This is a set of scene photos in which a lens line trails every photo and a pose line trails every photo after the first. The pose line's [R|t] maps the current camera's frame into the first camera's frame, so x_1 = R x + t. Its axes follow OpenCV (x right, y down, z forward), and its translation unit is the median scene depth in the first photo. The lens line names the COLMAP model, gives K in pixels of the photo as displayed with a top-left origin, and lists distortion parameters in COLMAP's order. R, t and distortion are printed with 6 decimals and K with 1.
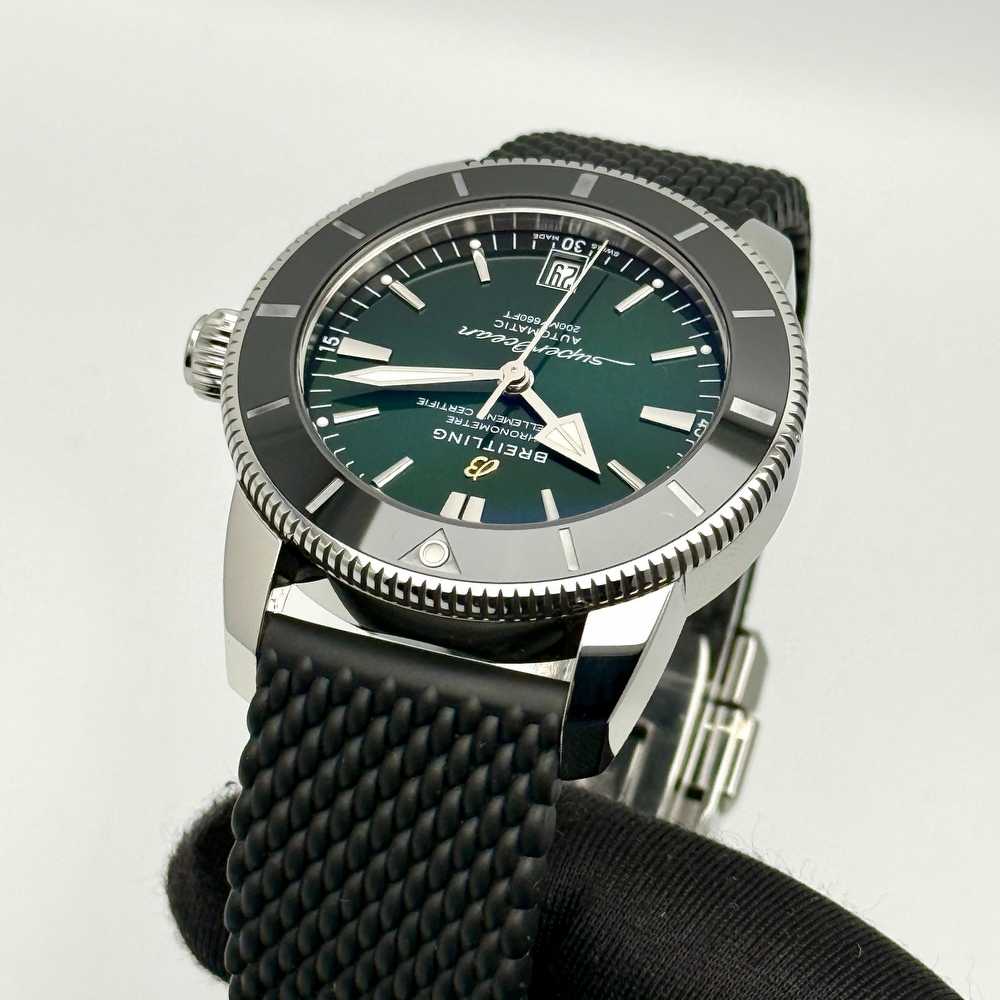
lens RADIAL K [[4317.3, 0, 500.0], [0, 4317.3, 500.0], [0, 0, 1]] dist [0.256783, -2.059844]
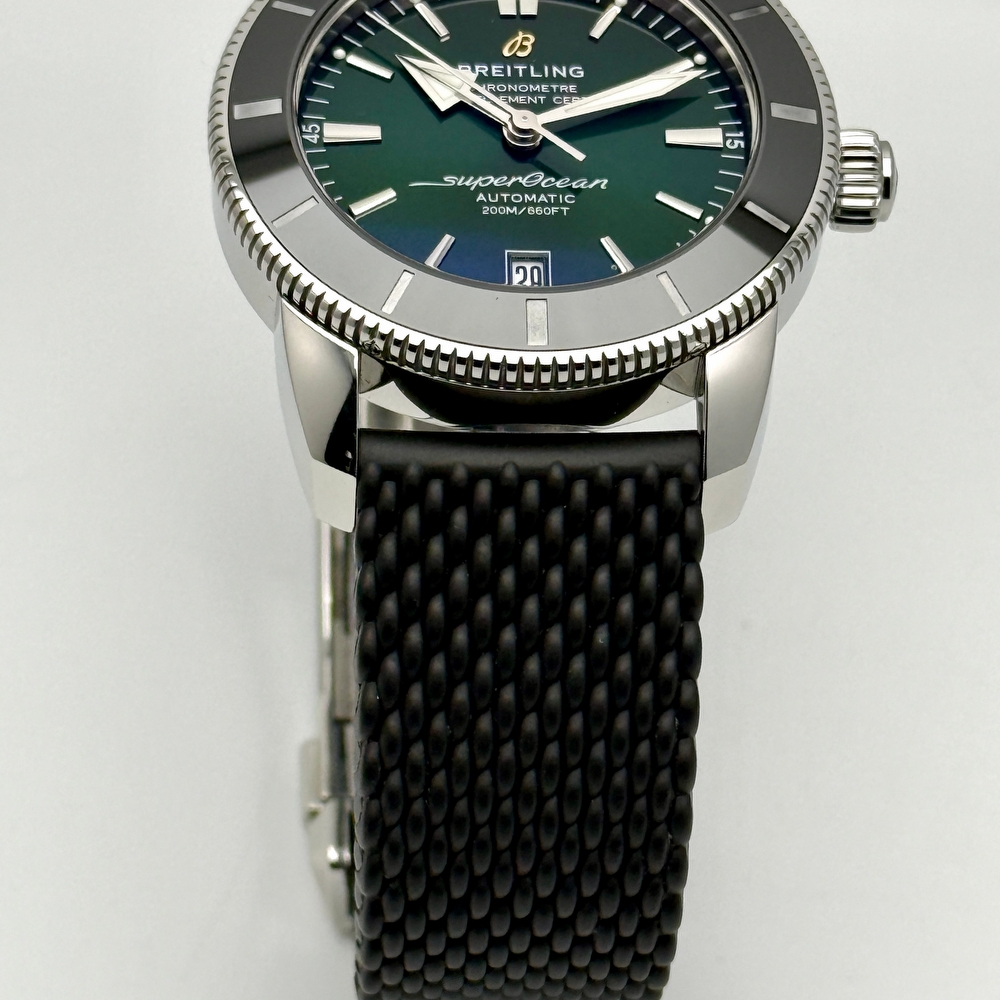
lens RADIAL K [[4317.3, 0, 500.0], [0, 4317.3, 500.0], [0, 0, 1]] dist [0.256783, -2.059844]
pose [[-0.942901, 0.266358, -0.199977, 0.213831], [-0.268251, -0.251398, 0.929968, -0.904773], [0.197431, 0.930512, 0.308494, 0.781144]]
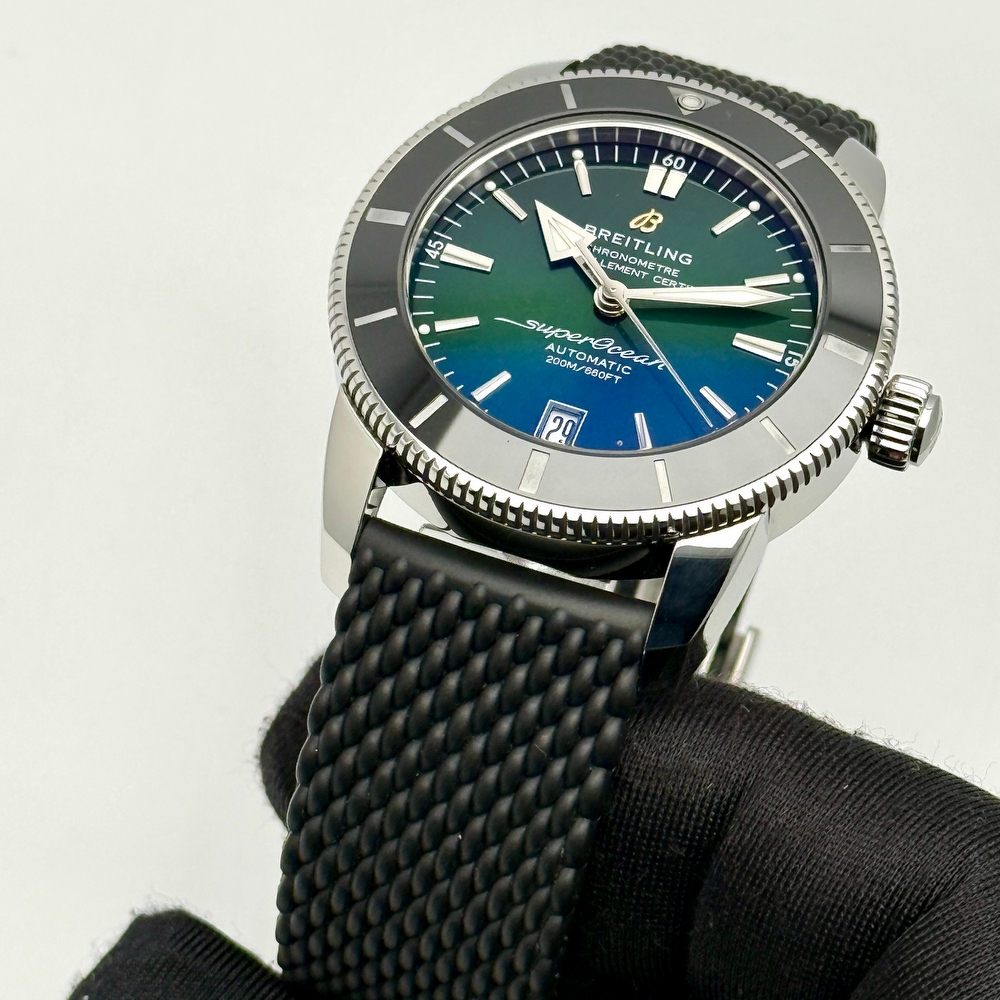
lens RADIAL K [[4317.3, 0, 500.0], [0, 4317.3, 500.0], [0, 0, 1]] dist [0.256783, -2.059844]
pose [[-0.998932, -0.014244, 0.043946, -0.015638], [0.046196, -0.314151, 0.948249, -1.014899], [0.000299, 0.949266, 0.314473, 0.716889]]
